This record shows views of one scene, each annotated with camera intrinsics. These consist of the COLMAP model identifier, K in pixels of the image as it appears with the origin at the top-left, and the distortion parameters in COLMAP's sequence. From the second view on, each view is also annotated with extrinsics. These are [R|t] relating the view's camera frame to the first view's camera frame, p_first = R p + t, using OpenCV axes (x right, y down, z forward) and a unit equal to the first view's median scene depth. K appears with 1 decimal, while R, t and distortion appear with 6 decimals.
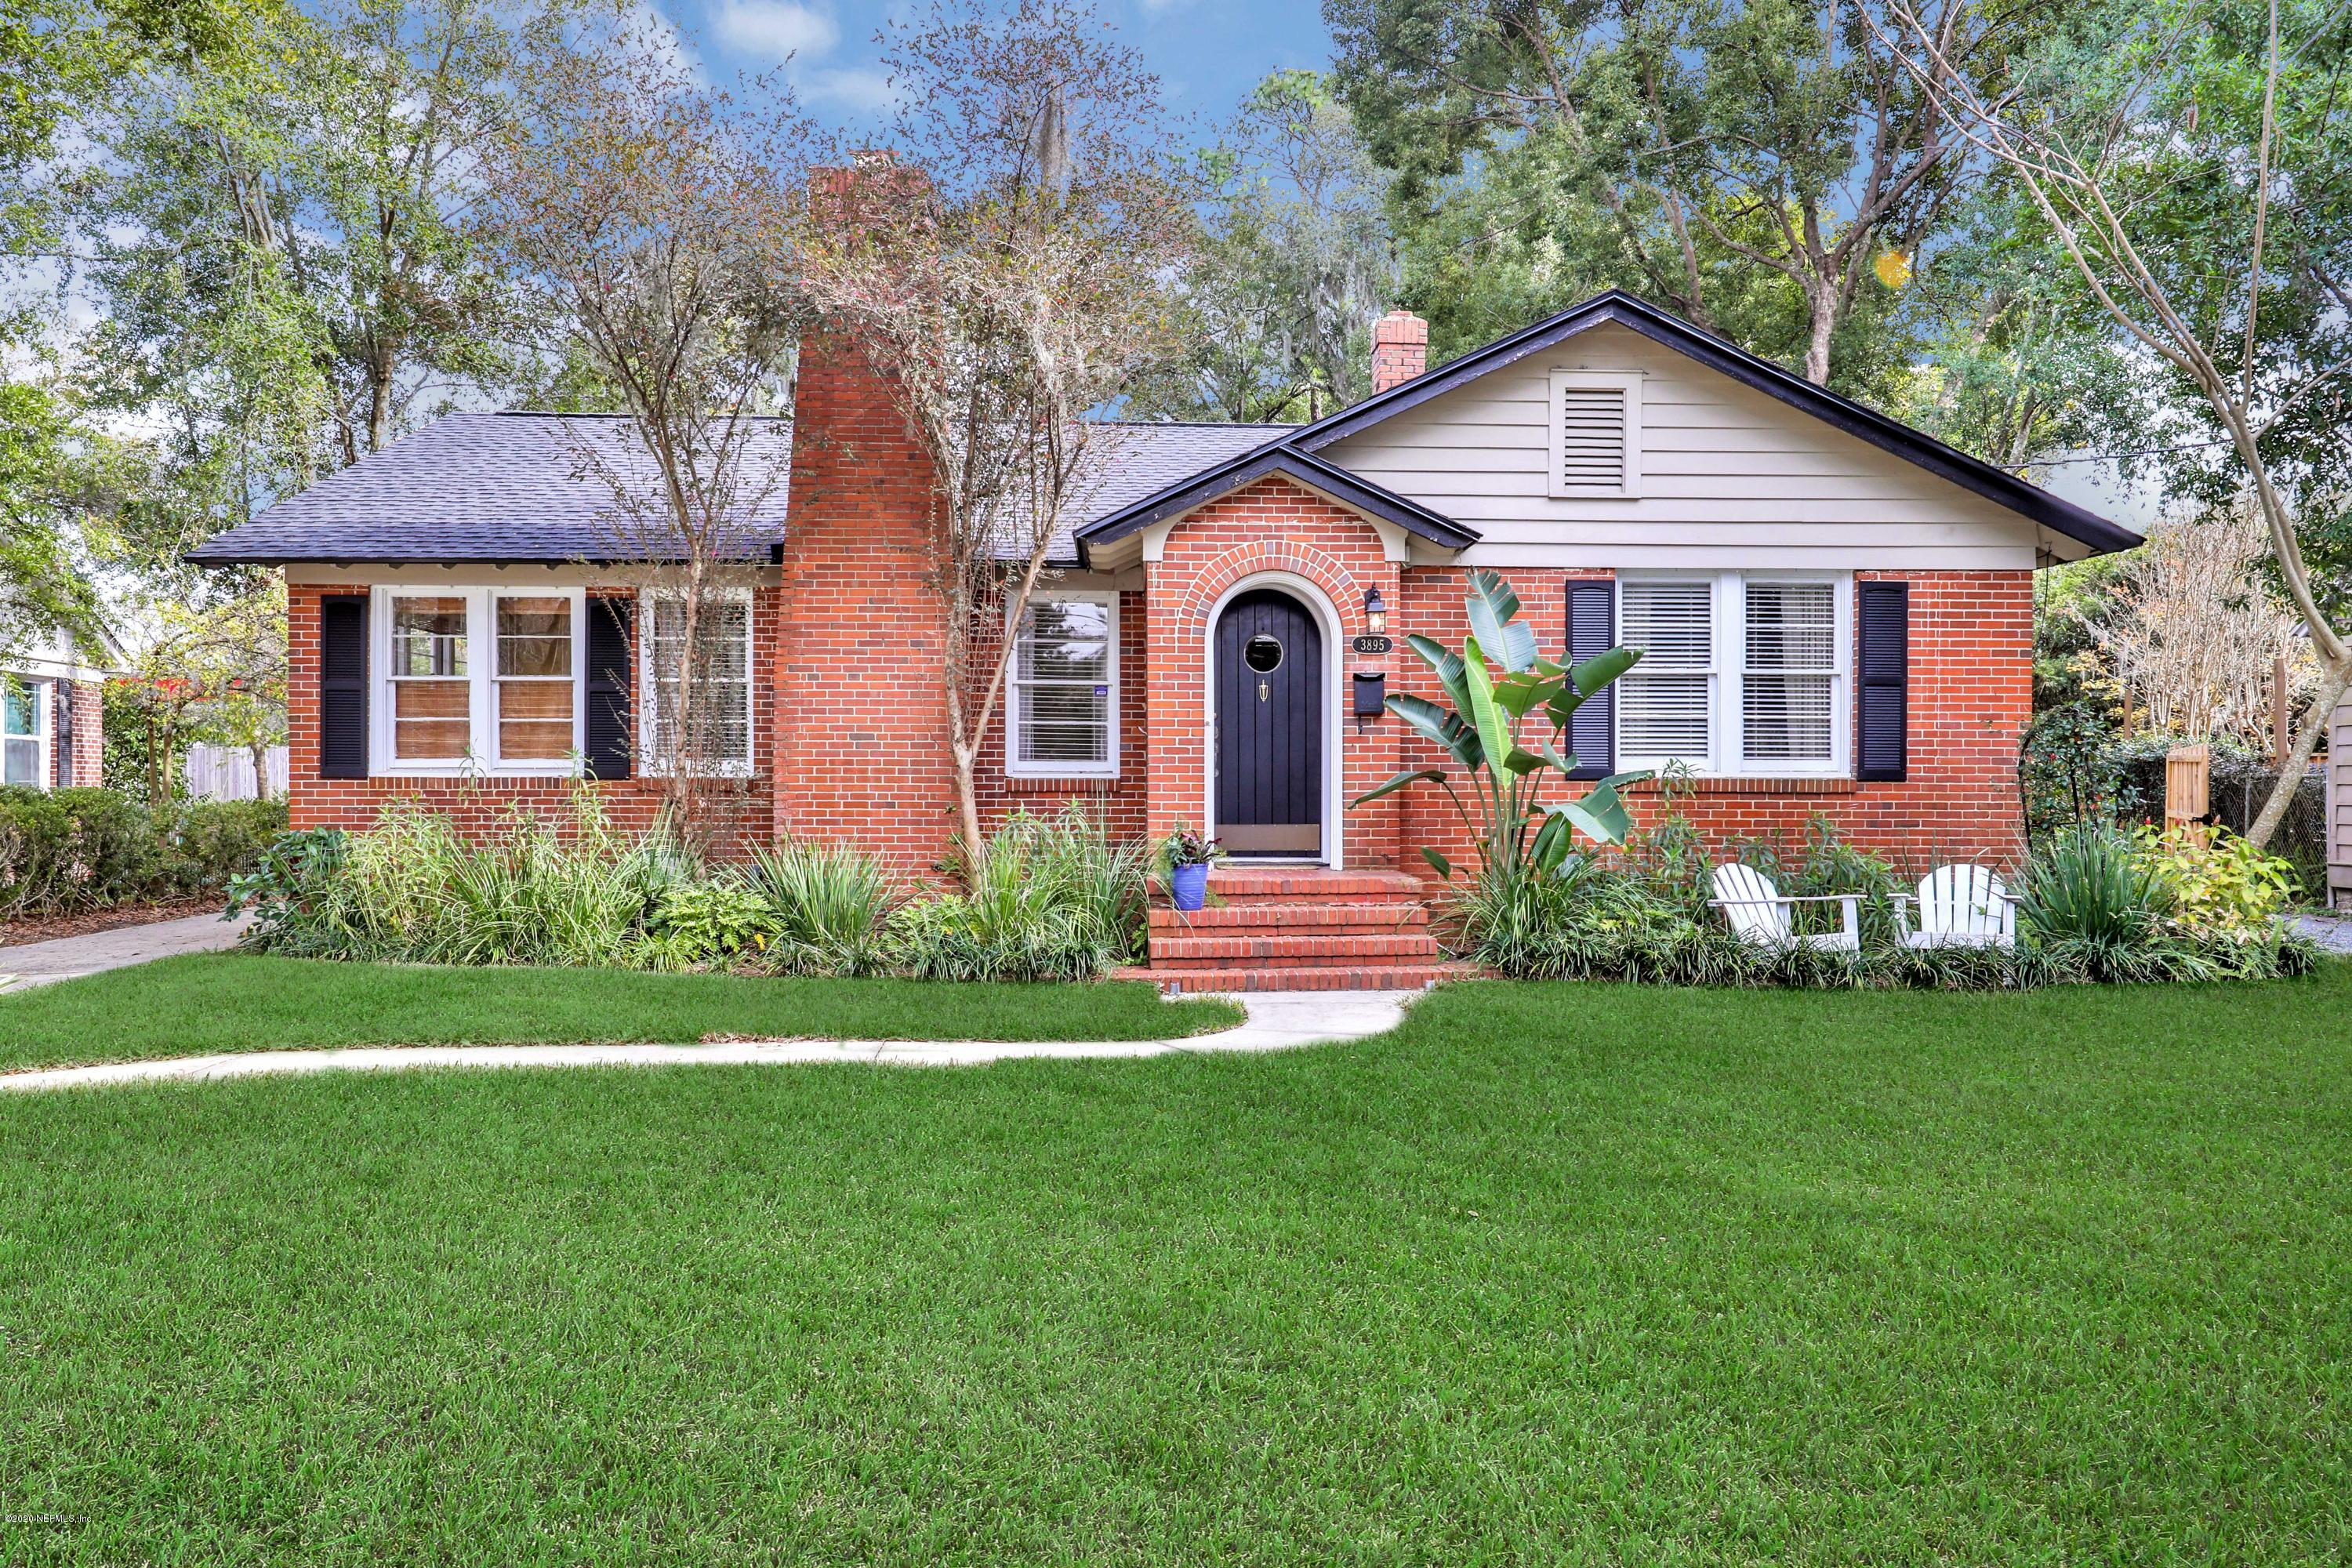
lens RADIAL K [[1685.8, 0, 1151.6], [0, 1685.8, 786.2], [0, 0, 1]] dist [0.024302, 0.000592]
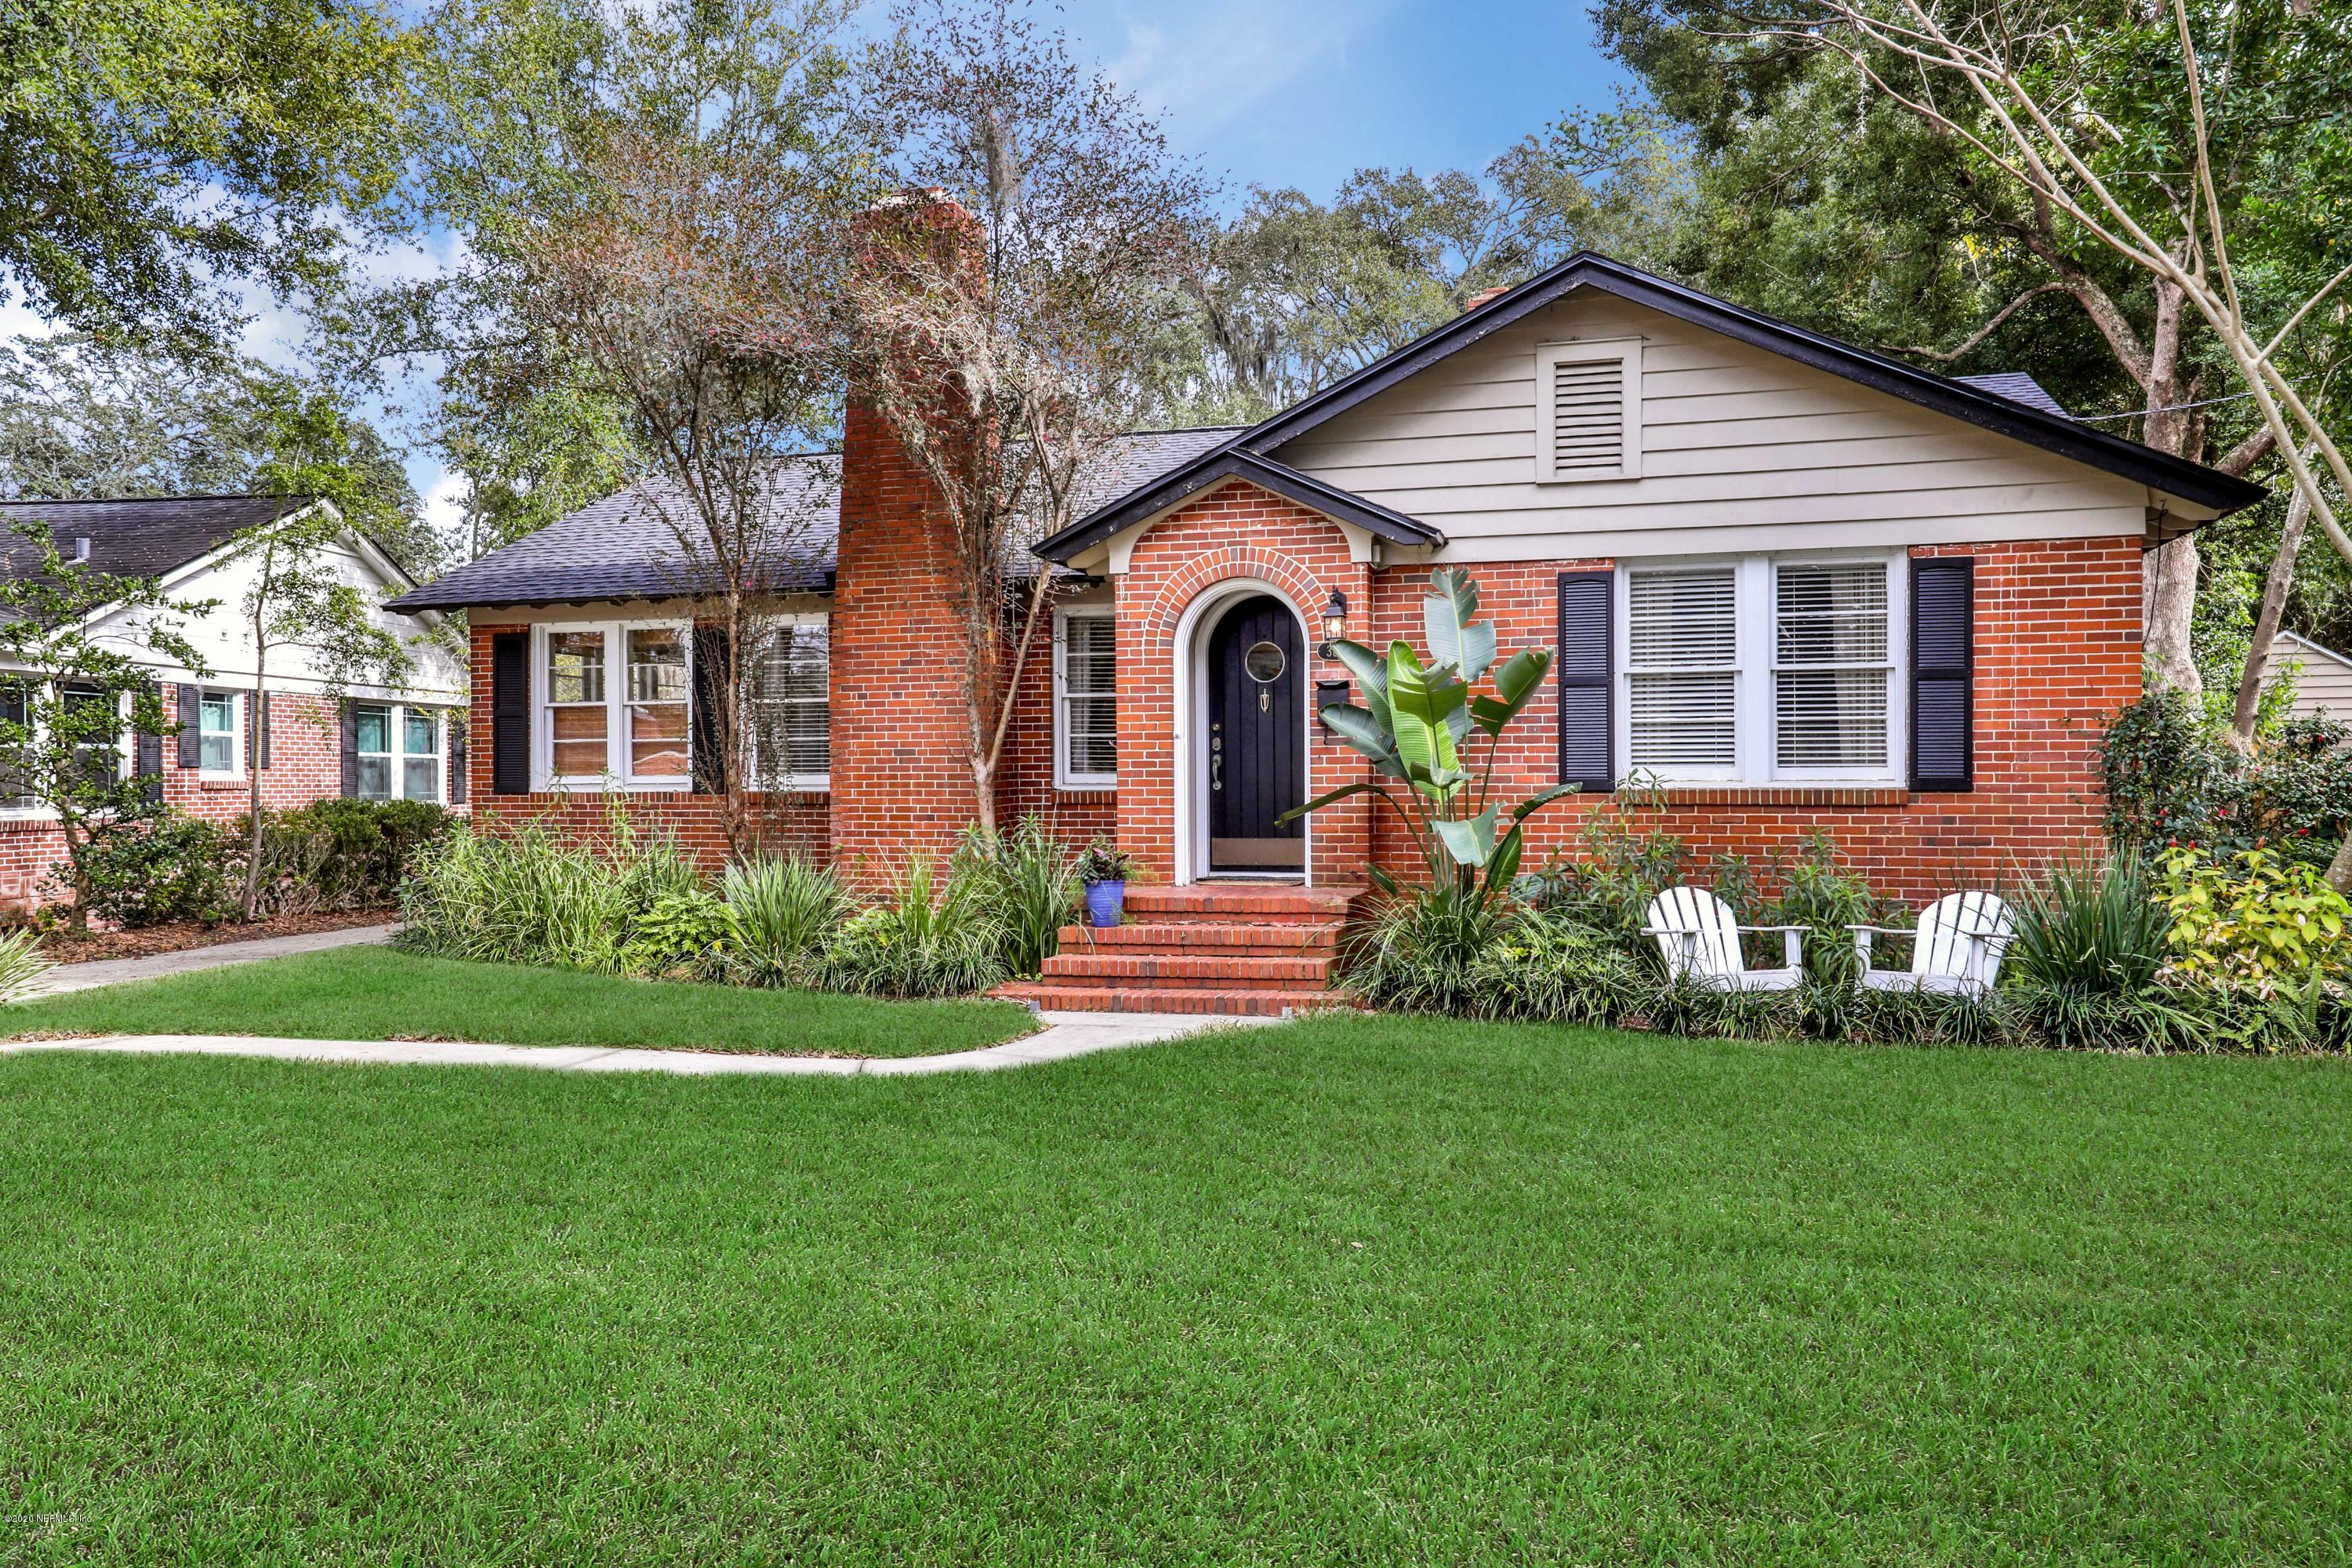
lens RADIAL K [[1685.8, 0, 1158.6], [0, 1685.8, 786.5], [0, 0, 1]] dist [0.024302, 0.000592]
pose [[0.946880, -0.005301, -0.321544, 0.332316], [0.006036, 0.999981, 0.001290, -0.009016], [0.321531, -0.003163, 0.946894, 0.064760]]
